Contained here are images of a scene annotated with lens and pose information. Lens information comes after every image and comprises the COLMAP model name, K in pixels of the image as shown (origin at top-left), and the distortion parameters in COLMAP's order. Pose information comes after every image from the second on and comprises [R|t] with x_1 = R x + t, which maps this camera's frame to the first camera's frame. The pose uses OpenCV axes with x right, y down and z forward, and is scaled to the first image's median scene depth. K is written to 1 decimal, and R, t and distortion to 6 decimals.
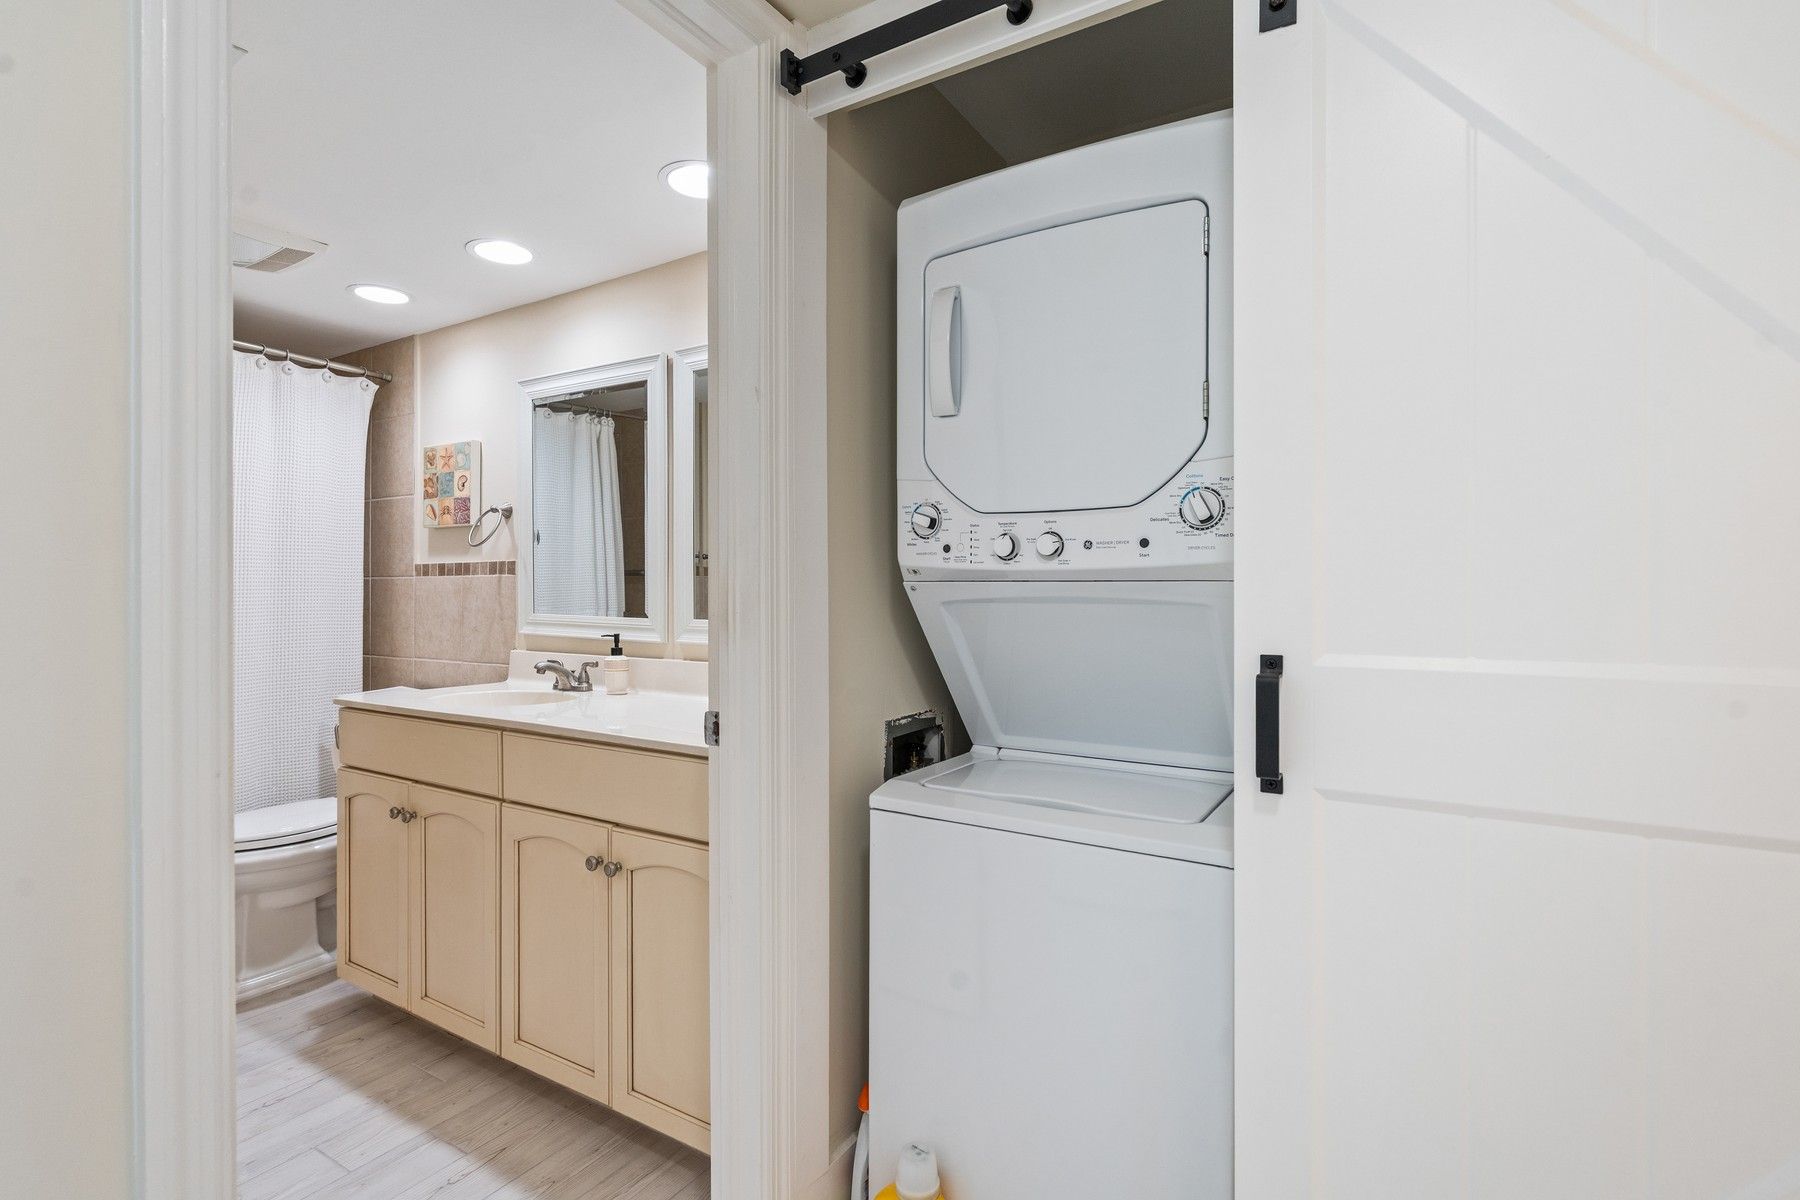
lens RADIAL K [[868.0, 0, 919.8], [0, 868.0, 590.9], [0, 0, 1]] dist [-0.009080, 0.000149]
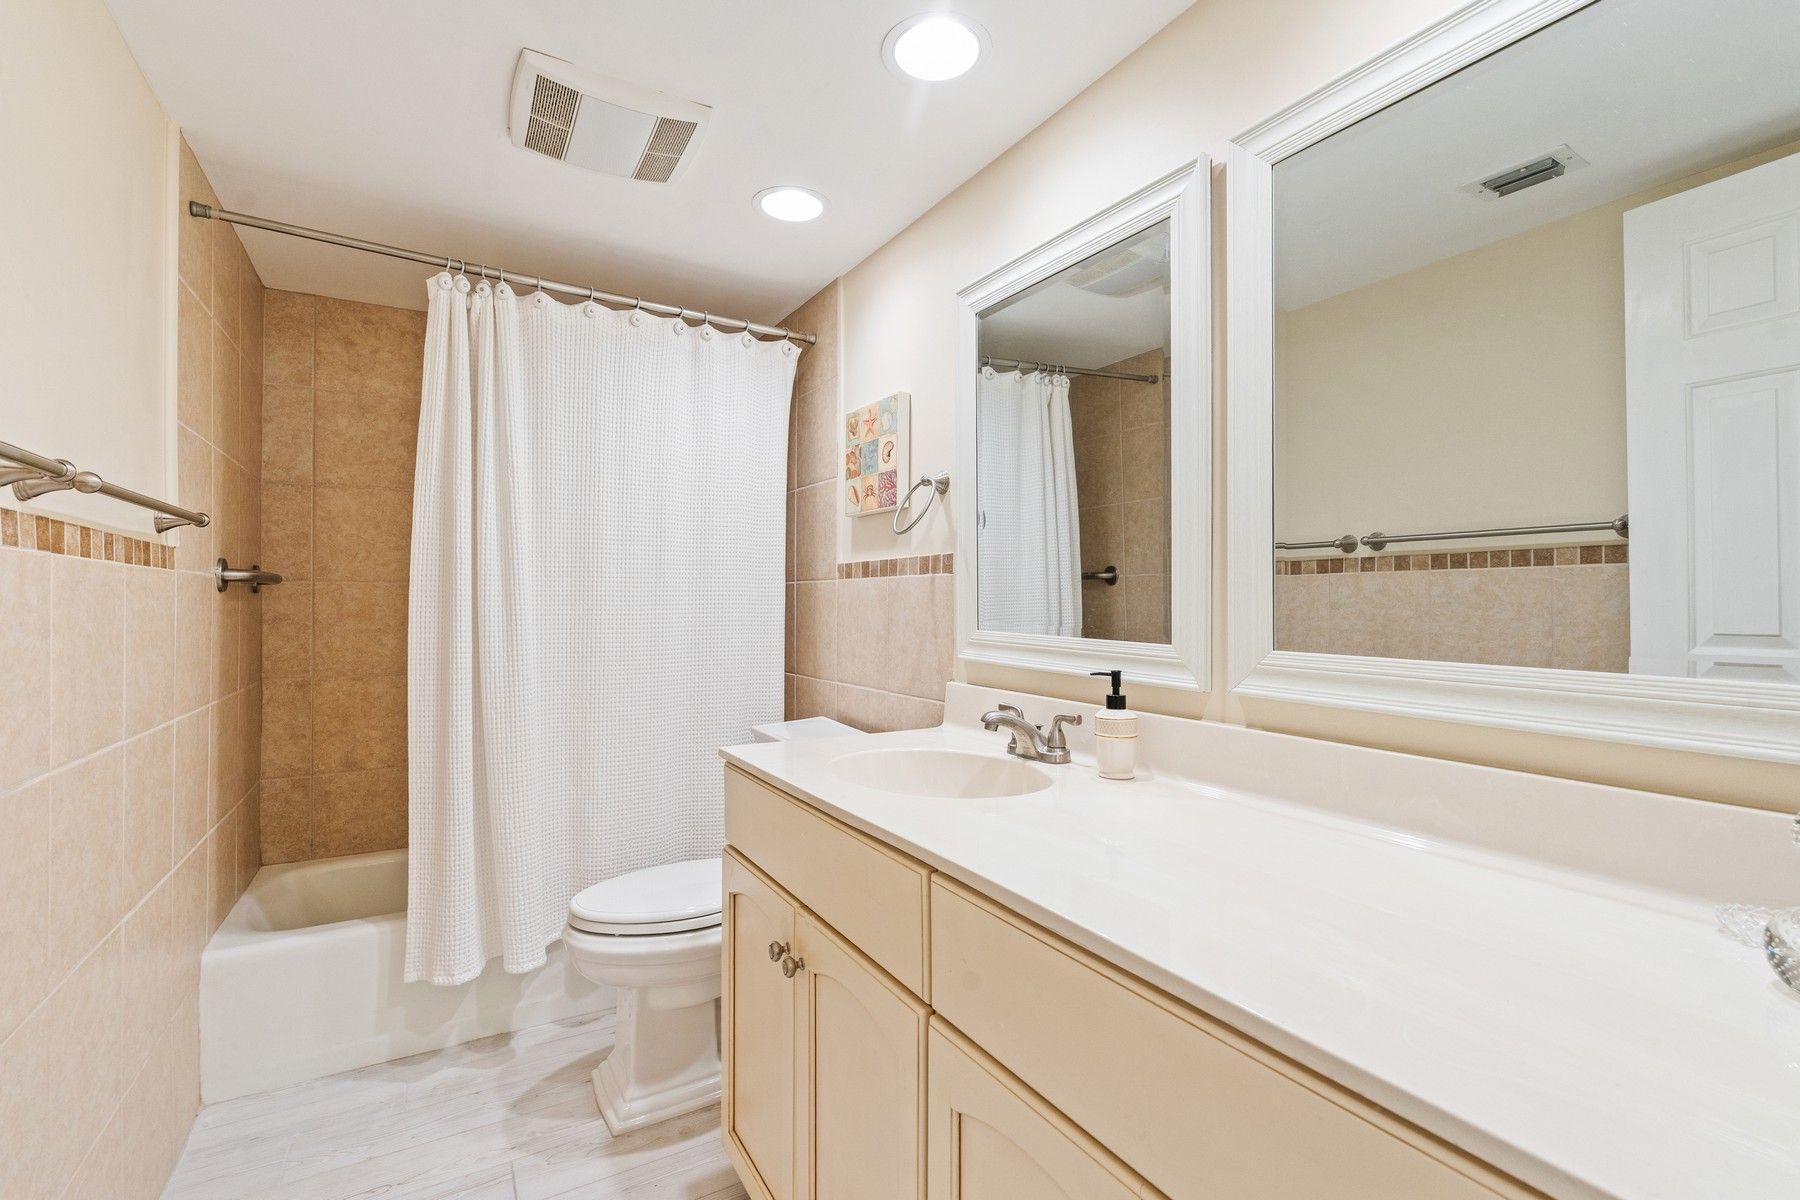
lens RADIAL K [[804.2, 0, 904.0], [0, 804.2, 592.5], [0, 0, 1]] dist [-0.005689, 0.000623]
pose [[0.879663, -0.003870, -0.475581, -0.193313], [-0.002047, 0.999927, -0.011922, 0.004166], [0.475593, 0.011461, 0.879591, 0.410667]]
